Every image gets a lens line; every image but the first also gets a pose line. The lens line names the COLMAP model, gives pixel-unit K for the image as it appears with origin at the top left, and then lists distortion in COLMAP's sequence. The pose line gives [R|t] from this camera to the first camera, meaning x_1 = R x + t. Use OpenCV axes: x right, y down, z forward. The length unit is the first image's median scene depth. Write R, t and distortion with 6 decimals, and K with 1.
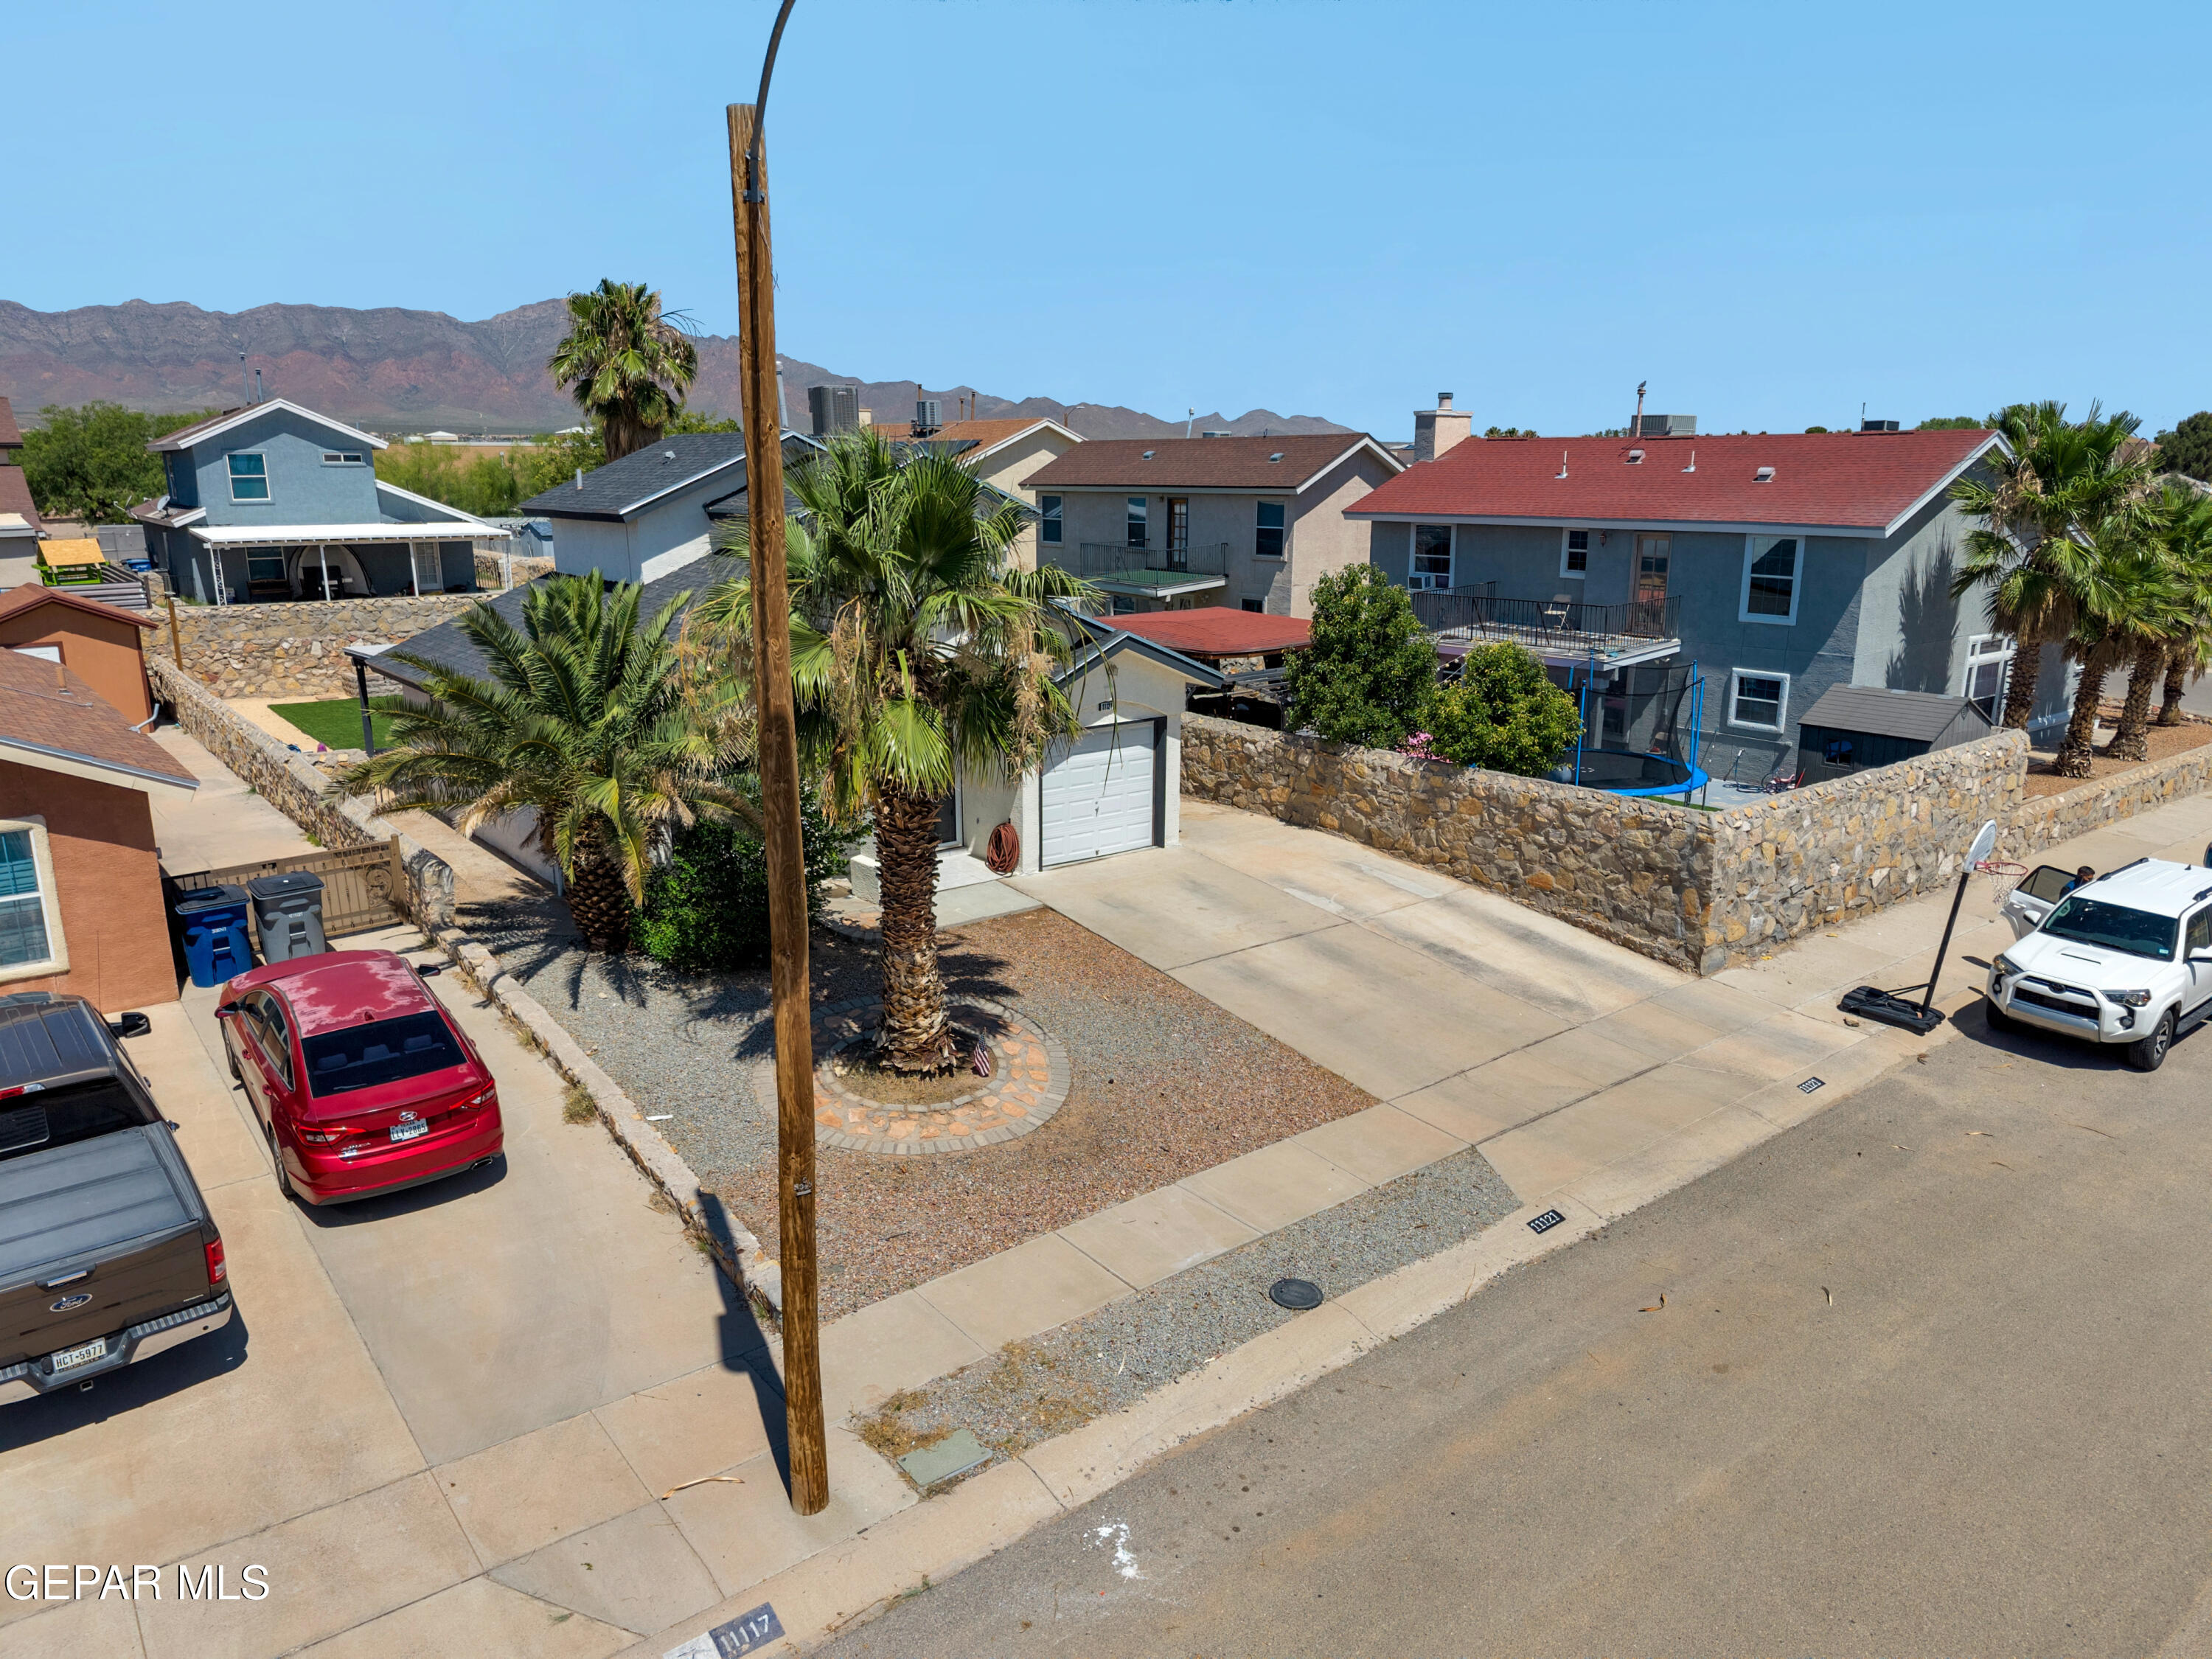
lens RADIAL K [[1480.7, 0, 1103.6], [0, 1480.7, 823.4], [0, 0, 1]] dist [0.020795, -0.021835]
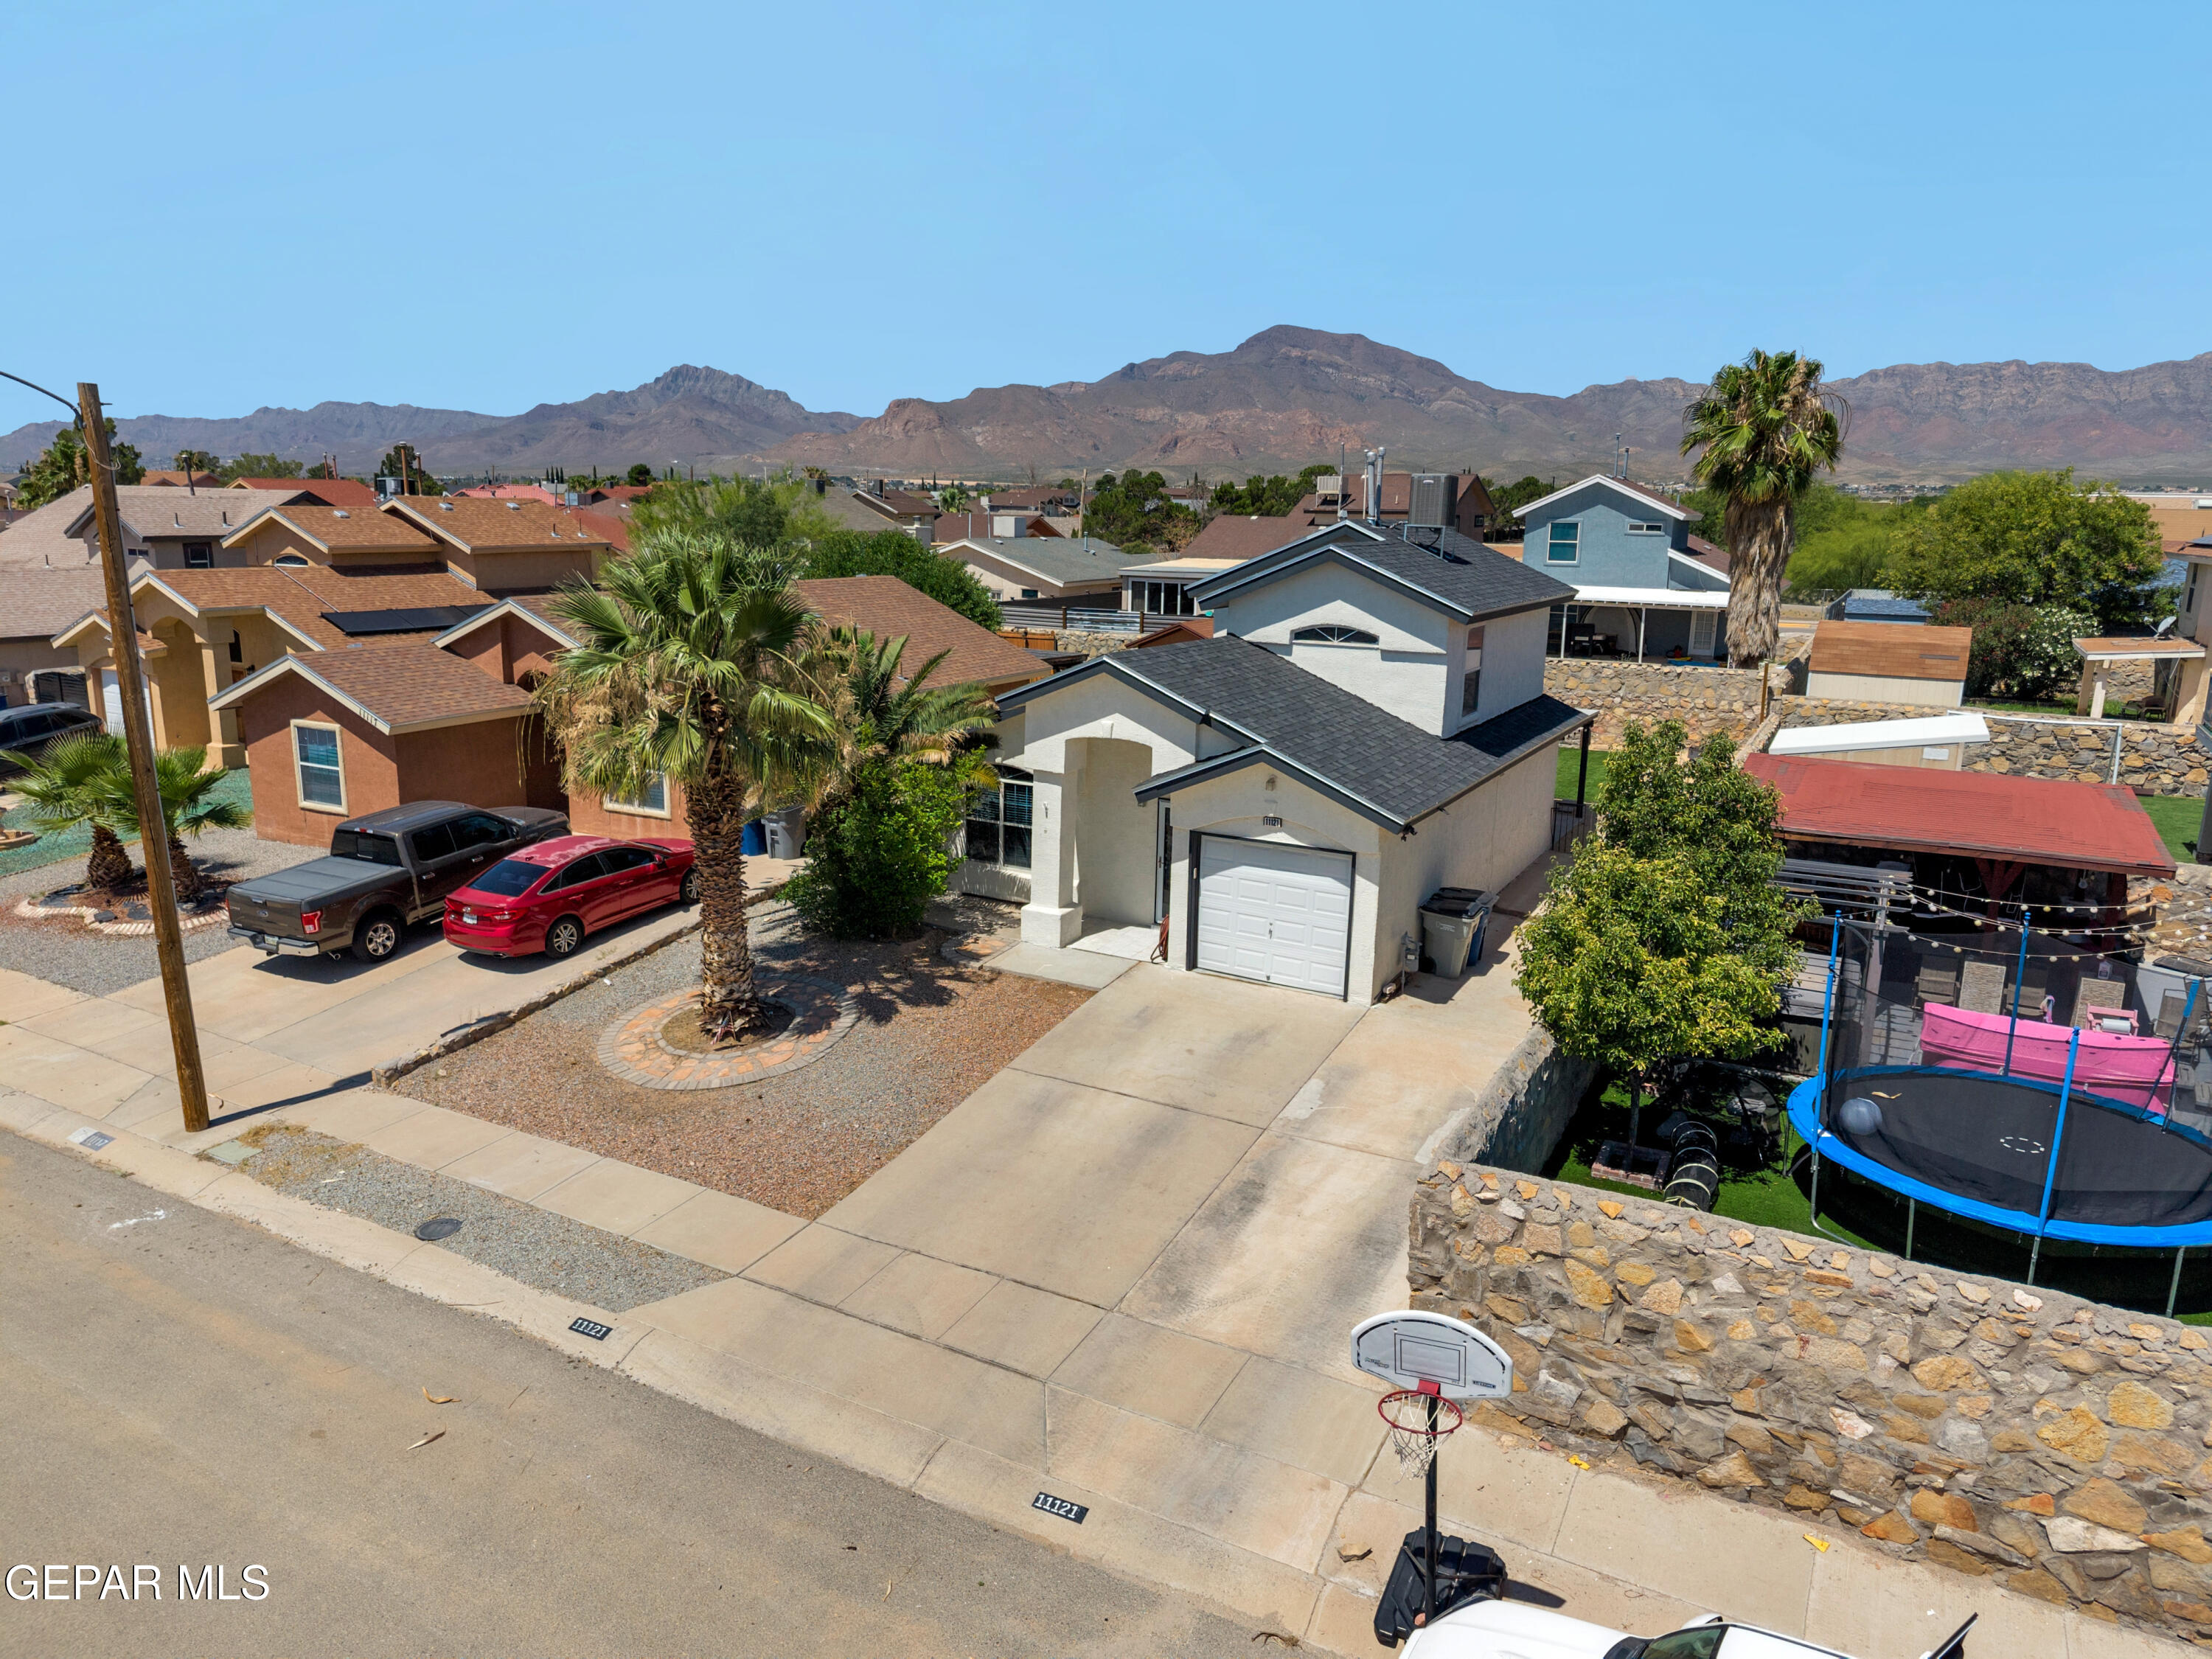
lens RADIAL K [[1480.7, 0, 1108.8], [0, 1480.7, 823.5], [0, 0, 1]] dist [0.020795, -0.021835]
pose [[0.391359, 0.203438, -0.897469, 0.915513], [-0.234923, 0.965030, 0.116310, -0.188043], [0.889747, 0.165318, 0.425465, 0.599282]]
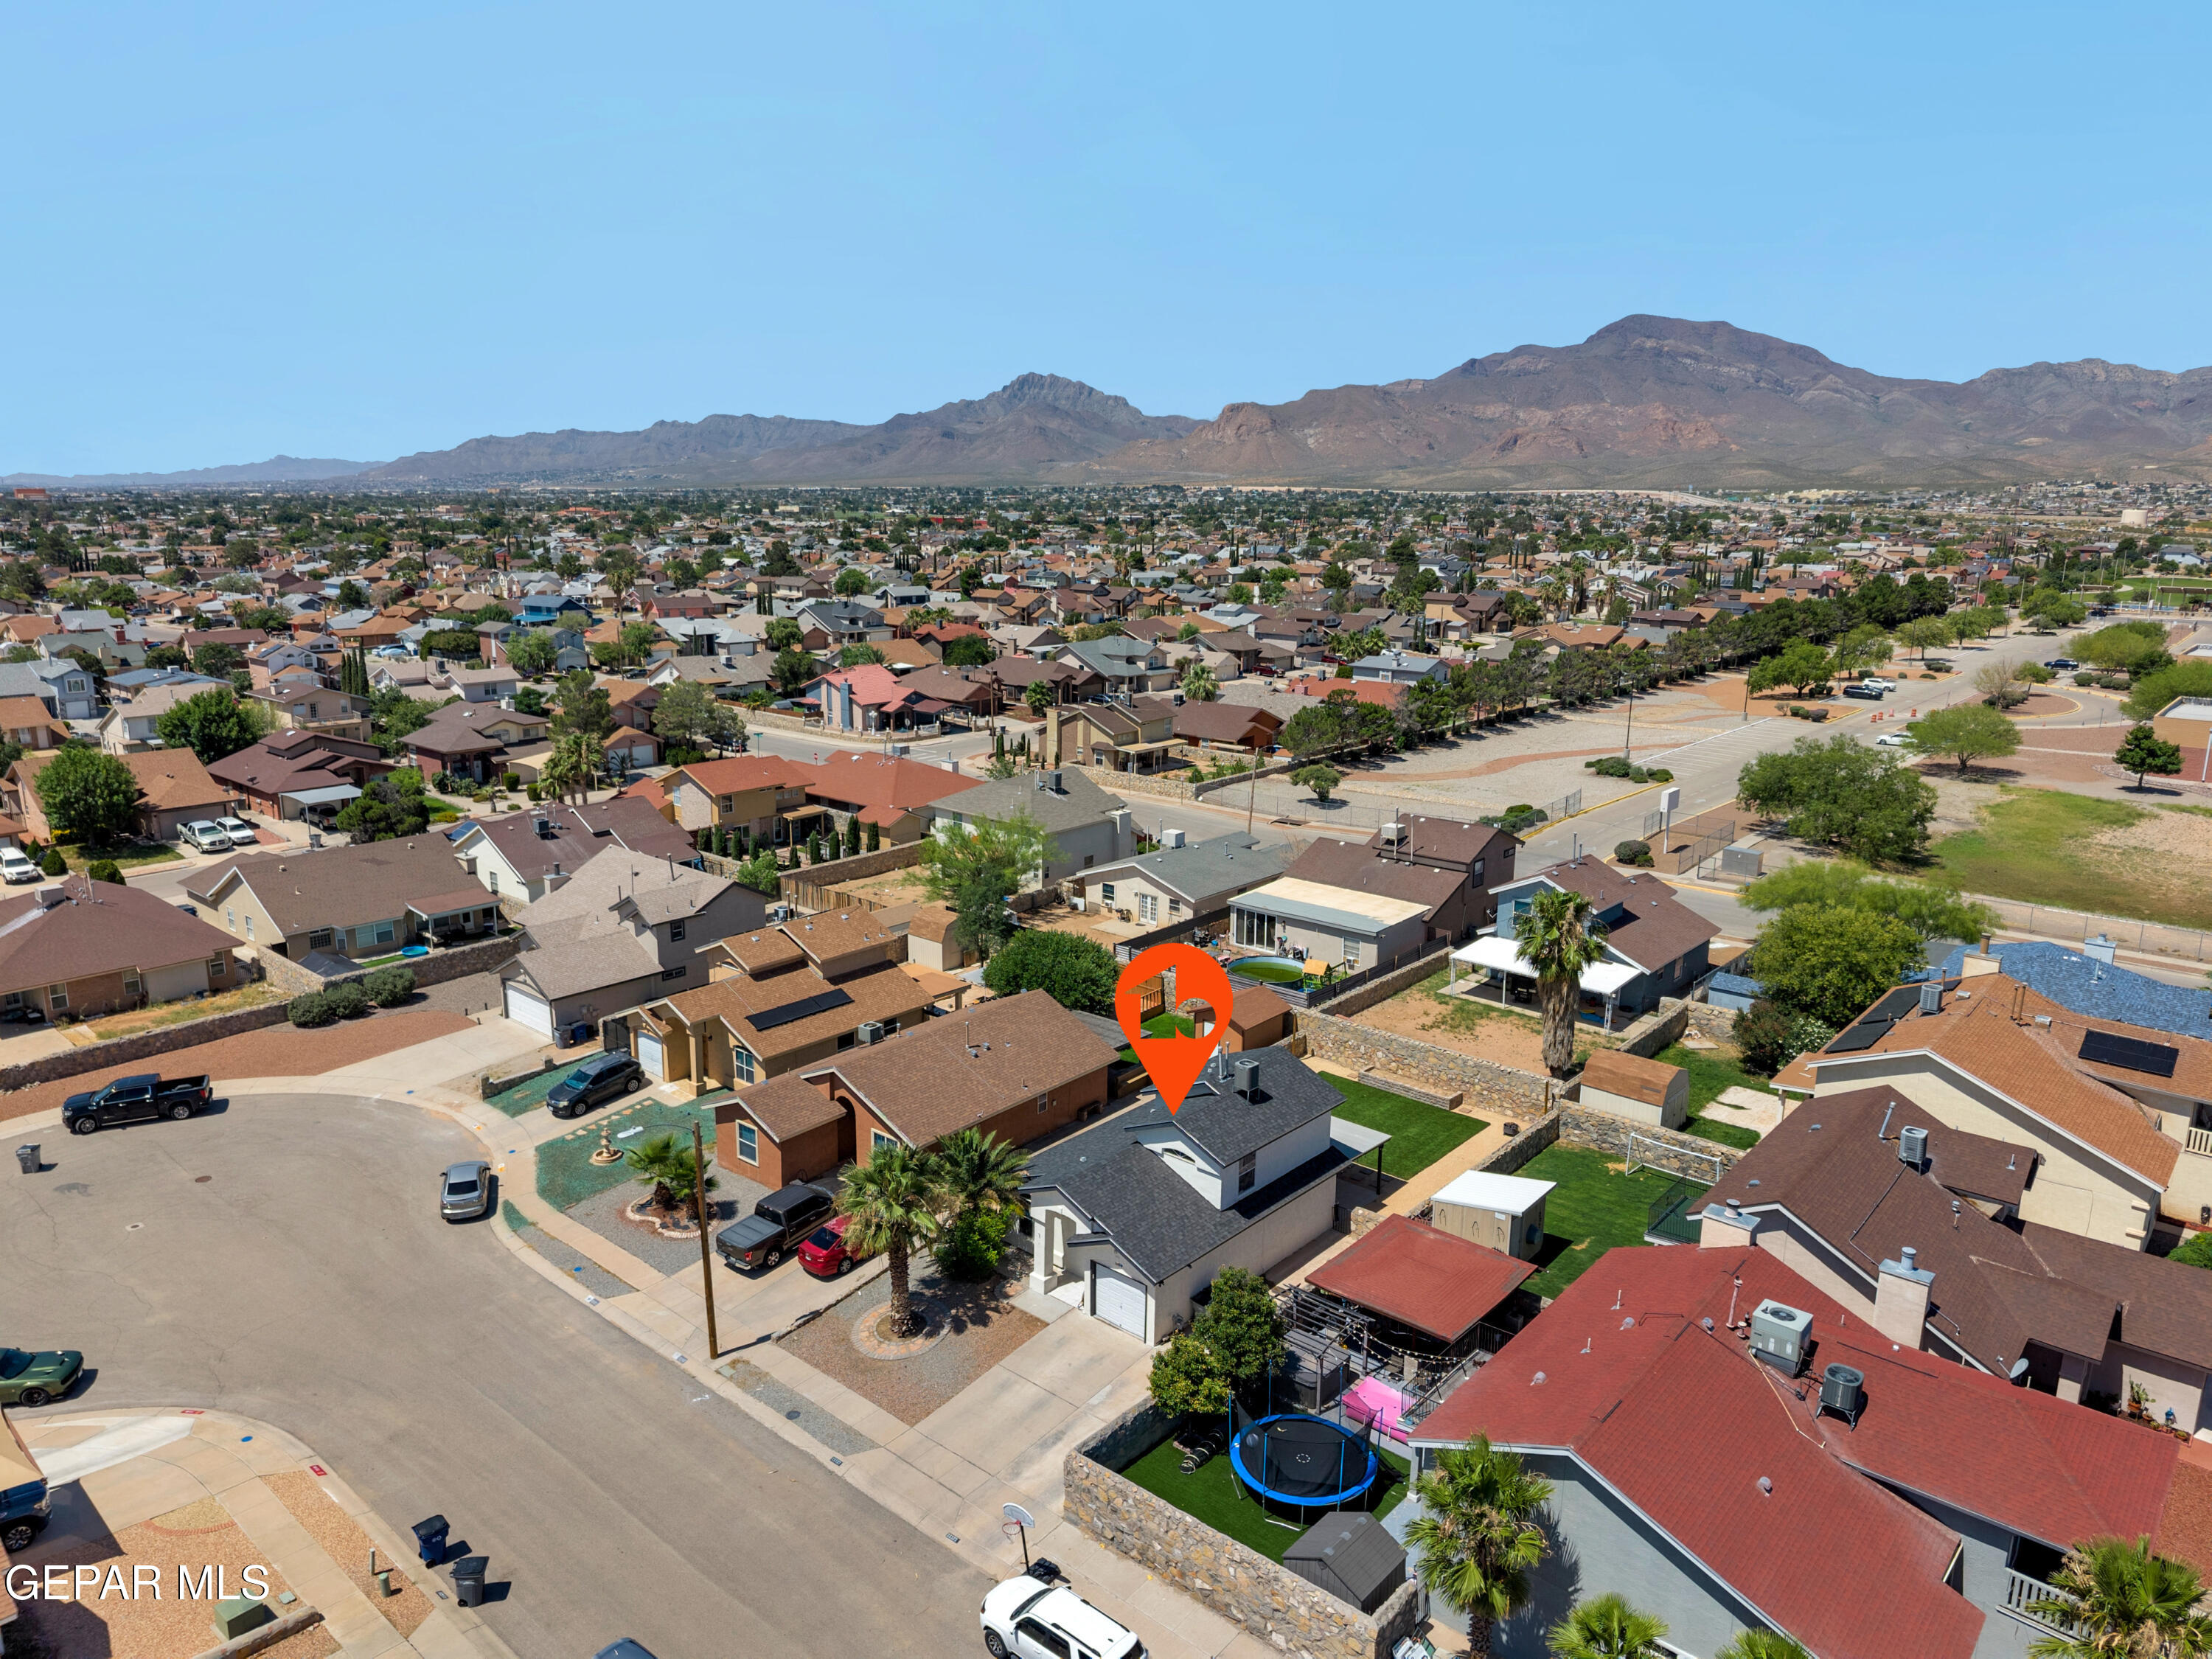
lens RADIAL K [[1480.7, 0, 1114.8], [0, 1480.7, 818.8], [0, 0, 1]] dist [0.020795, -0.021835]
pose [[0.187420, 0.213052, -0.958897, 2.326387], [-0.243878, 0.955722, 0.164679, -1.265774], [0.951524, 0.202989, 0.231080, 0.394578]]
